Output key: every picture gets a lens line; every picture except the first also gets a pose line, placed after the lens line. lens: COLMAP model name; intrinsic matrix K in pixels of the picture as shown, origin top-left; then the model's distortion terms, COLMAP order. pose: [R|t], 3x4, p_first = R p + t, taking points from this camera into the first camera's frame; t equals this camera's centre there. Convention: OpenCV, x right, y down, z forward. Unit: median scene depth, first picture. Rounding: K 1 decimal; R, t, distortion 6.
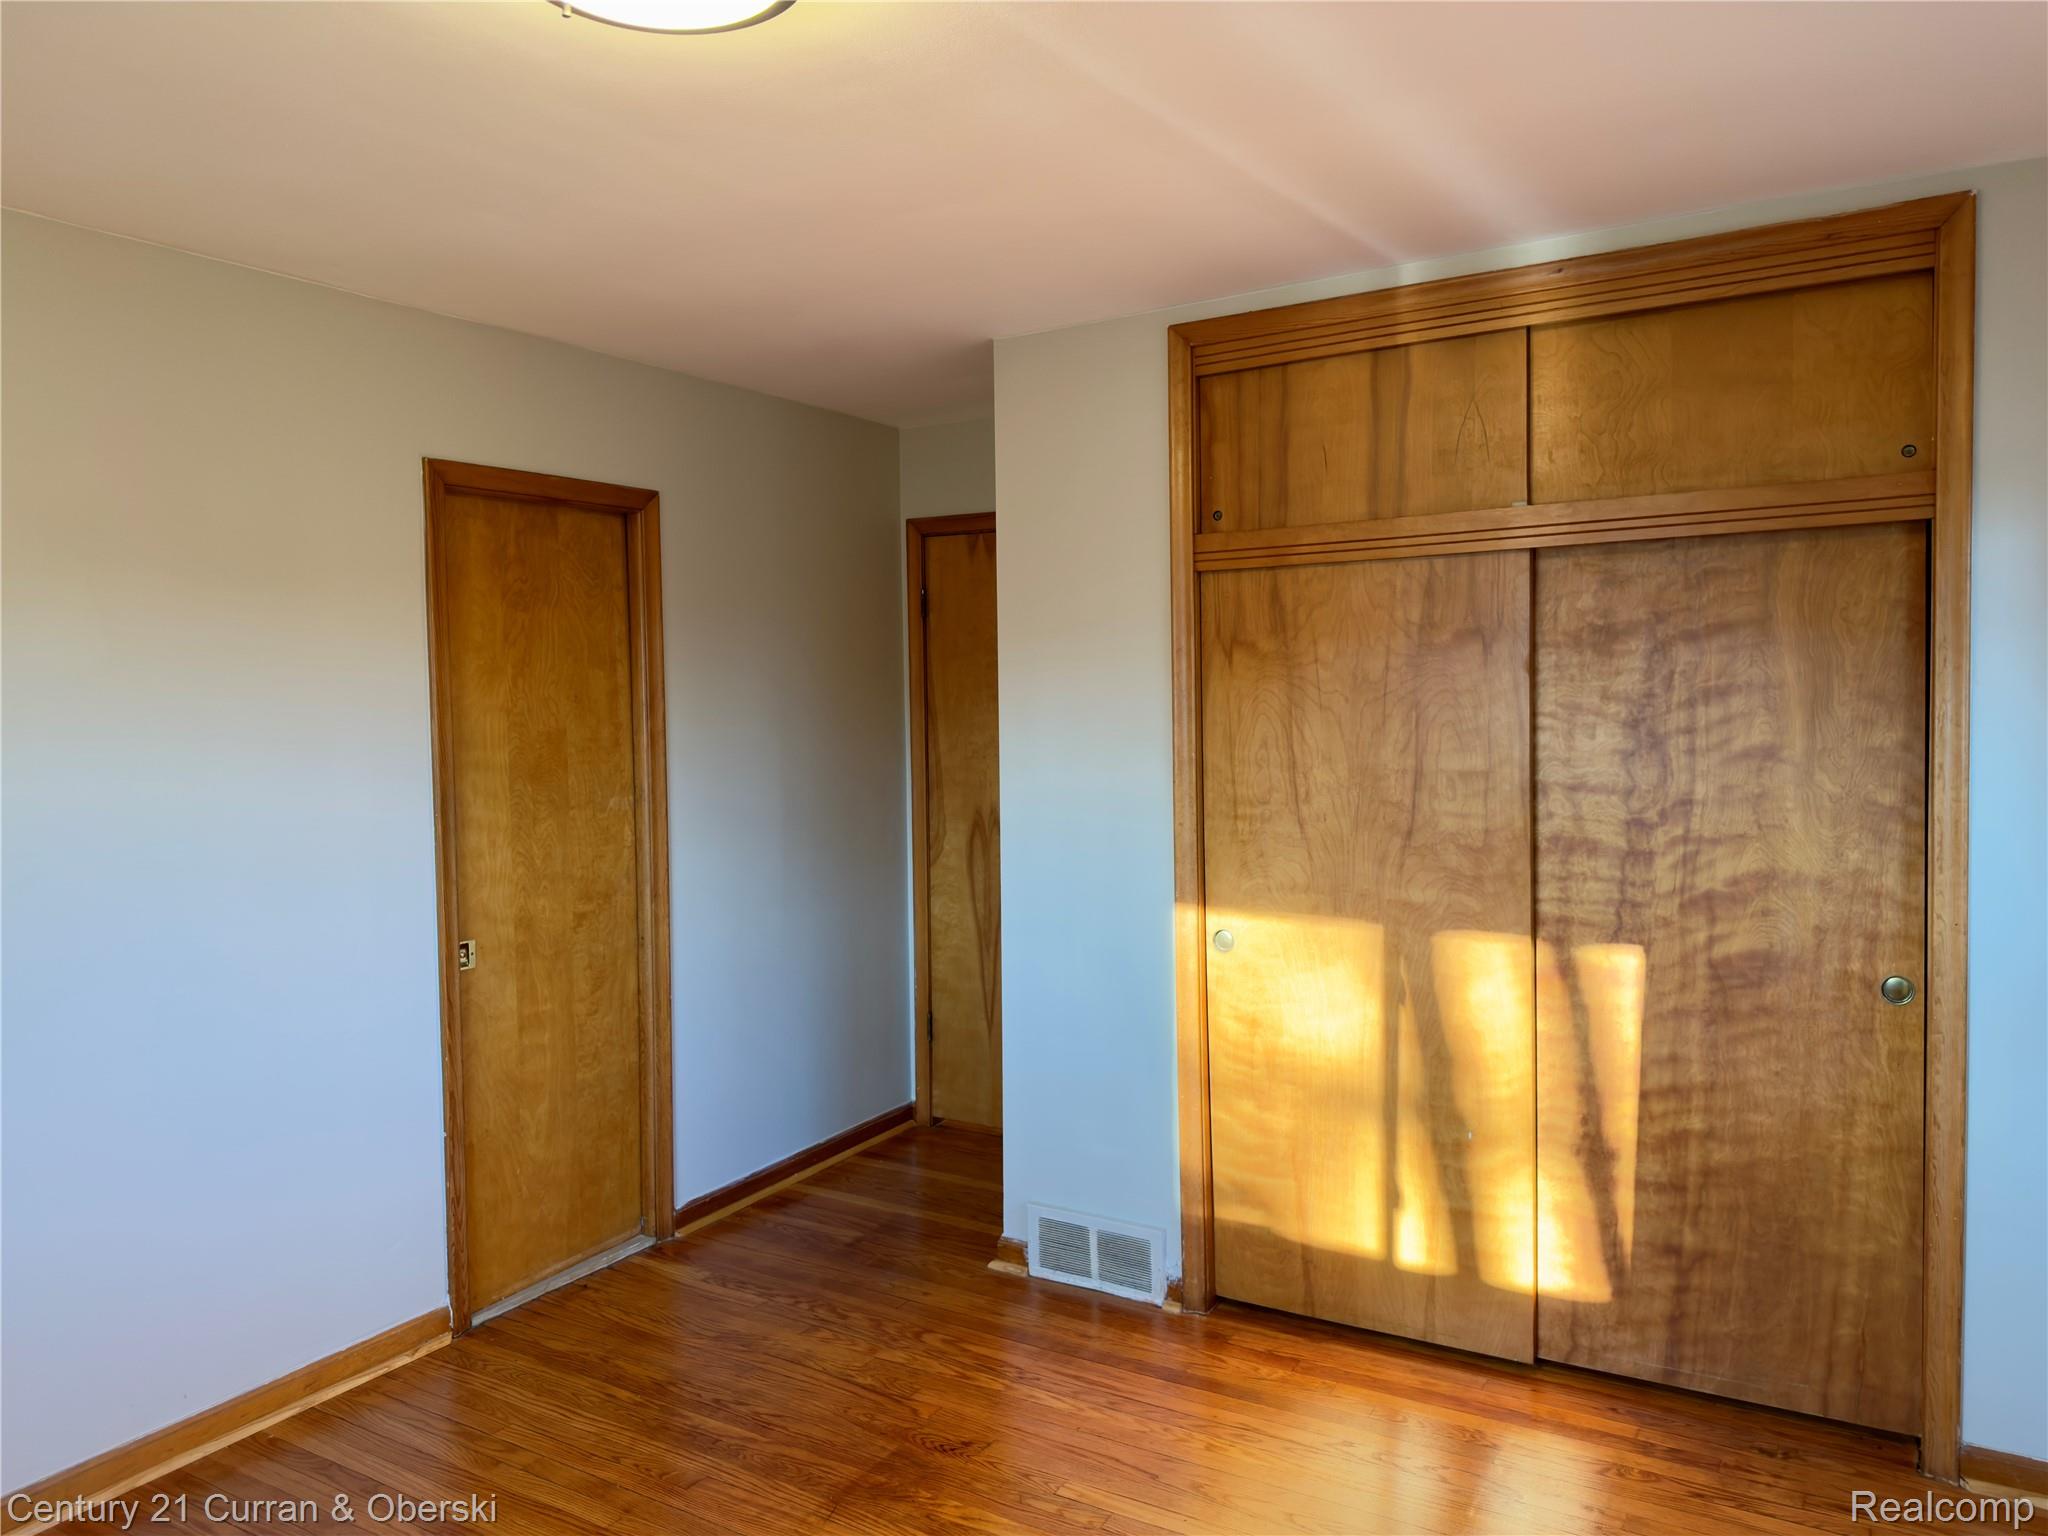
lens RADIAL K [[1438.4, 0, 1021.7], [0, 1438.4, 758.3], [0, 0, 1]] dist [0.078075, -0.106175]
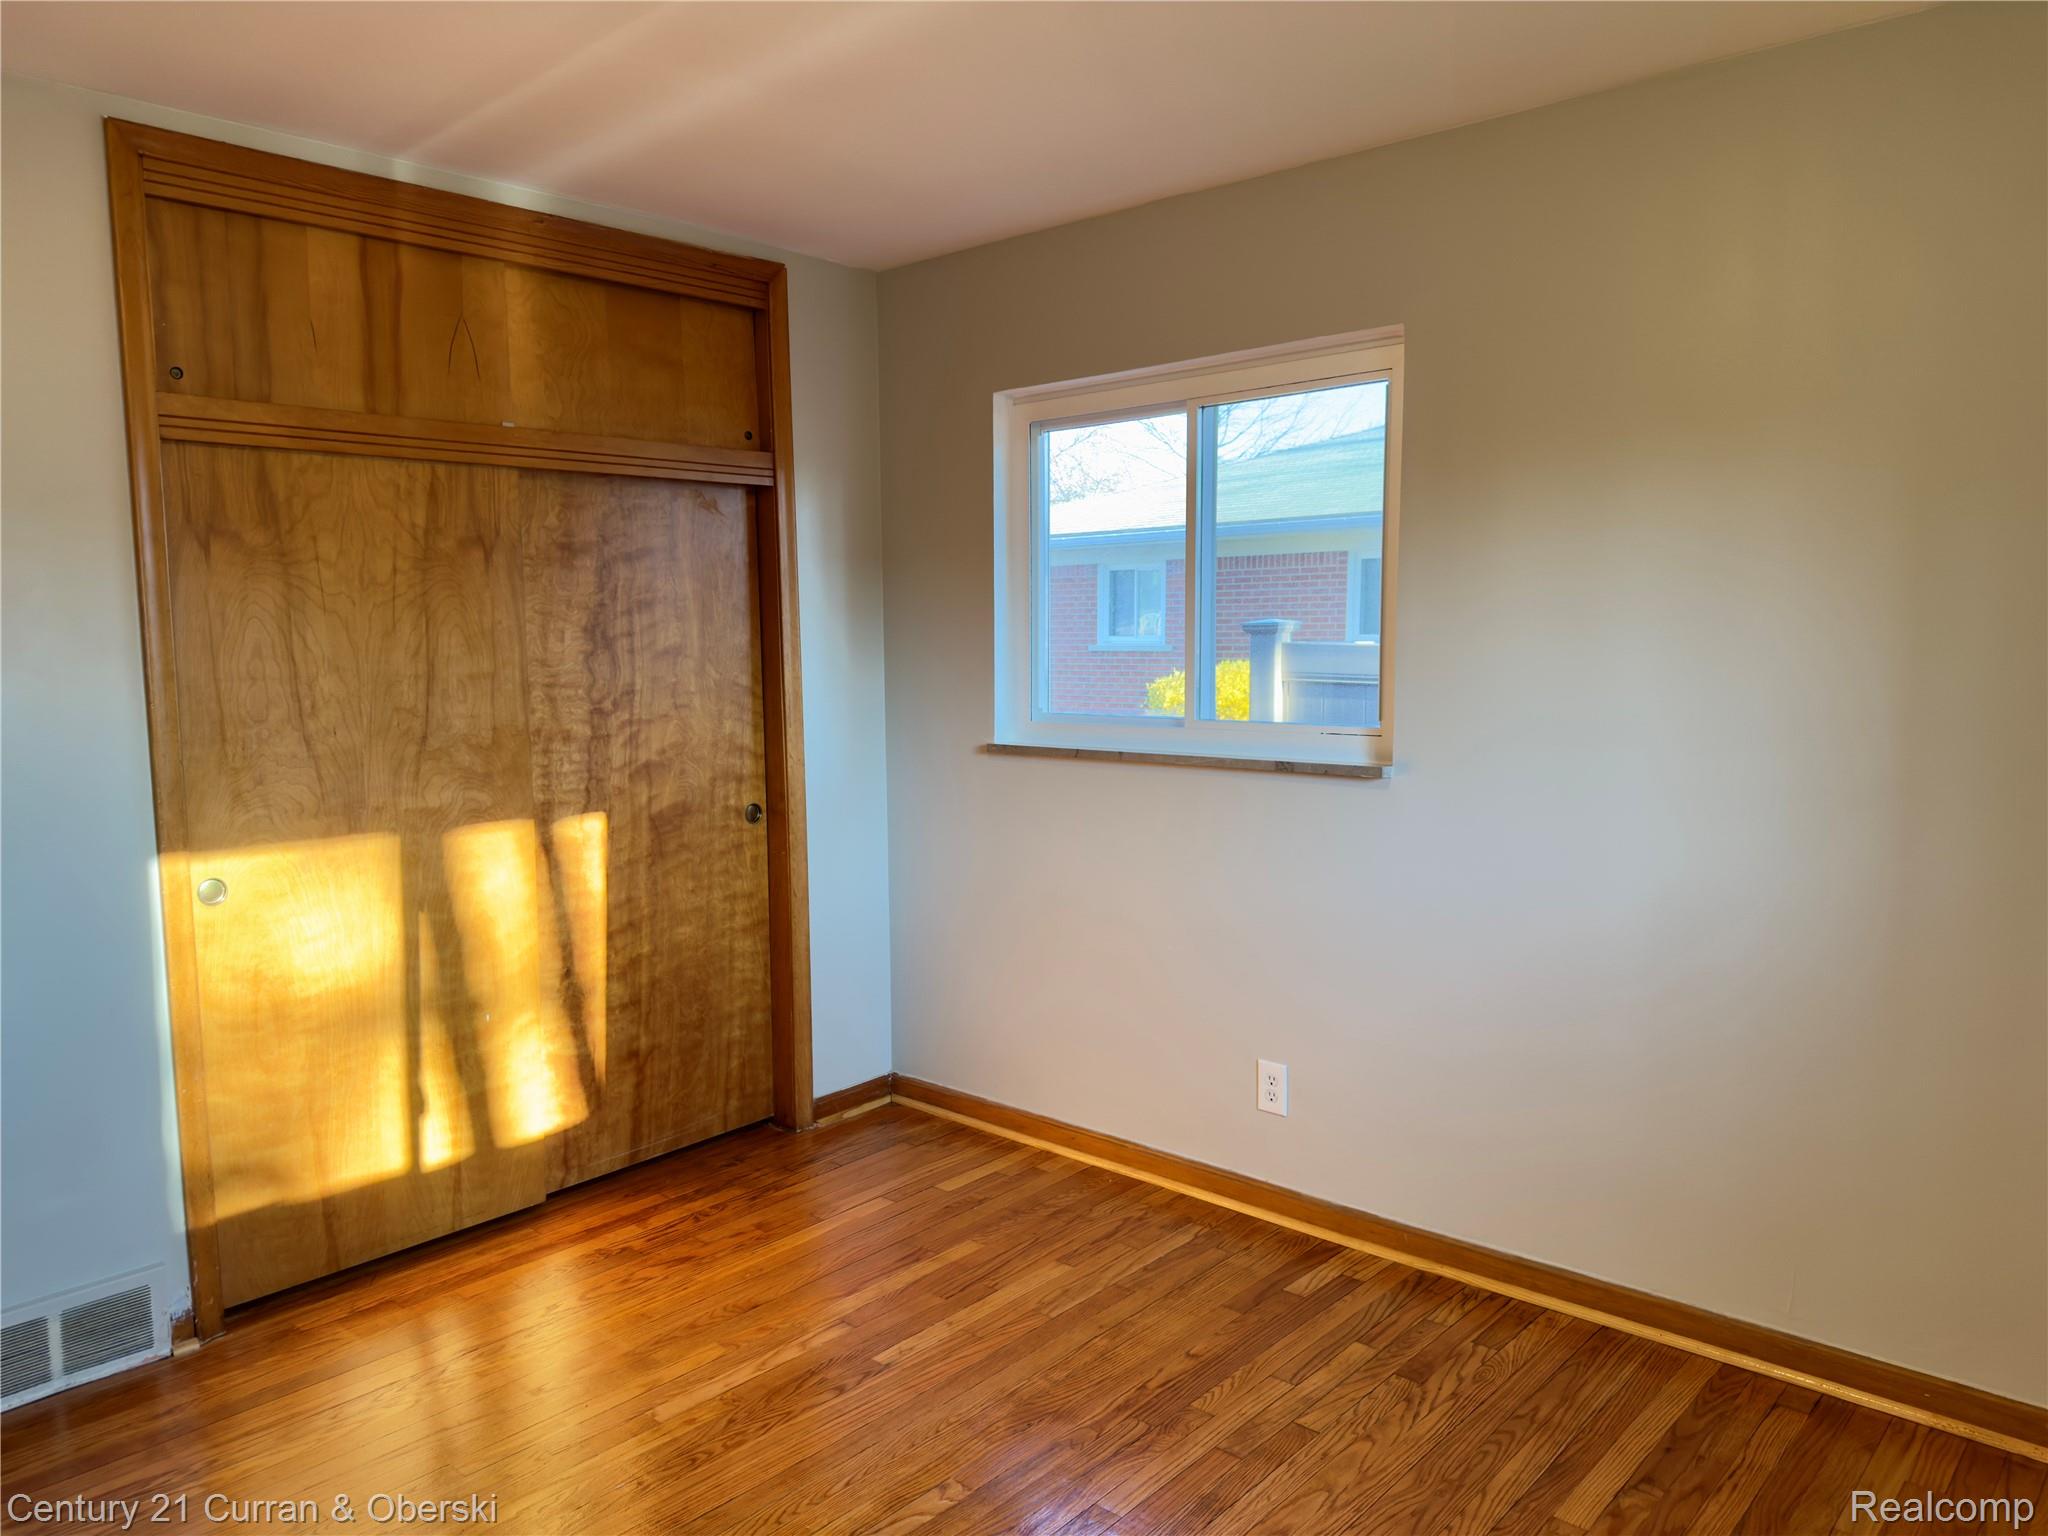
lens RADIAL K [[1438.4, 0, 1020.6], [0, 1438.4, 768.8], [0, 0, 1]] dist [0.078075, -0.106175]
pose [[0.183086, -0.081961, 0.979674, -0.656442], [0.054051, 0.995851, 0.073213, 0.021898], [-0.981610, 0.039548, 0.186756, 0.419328]]
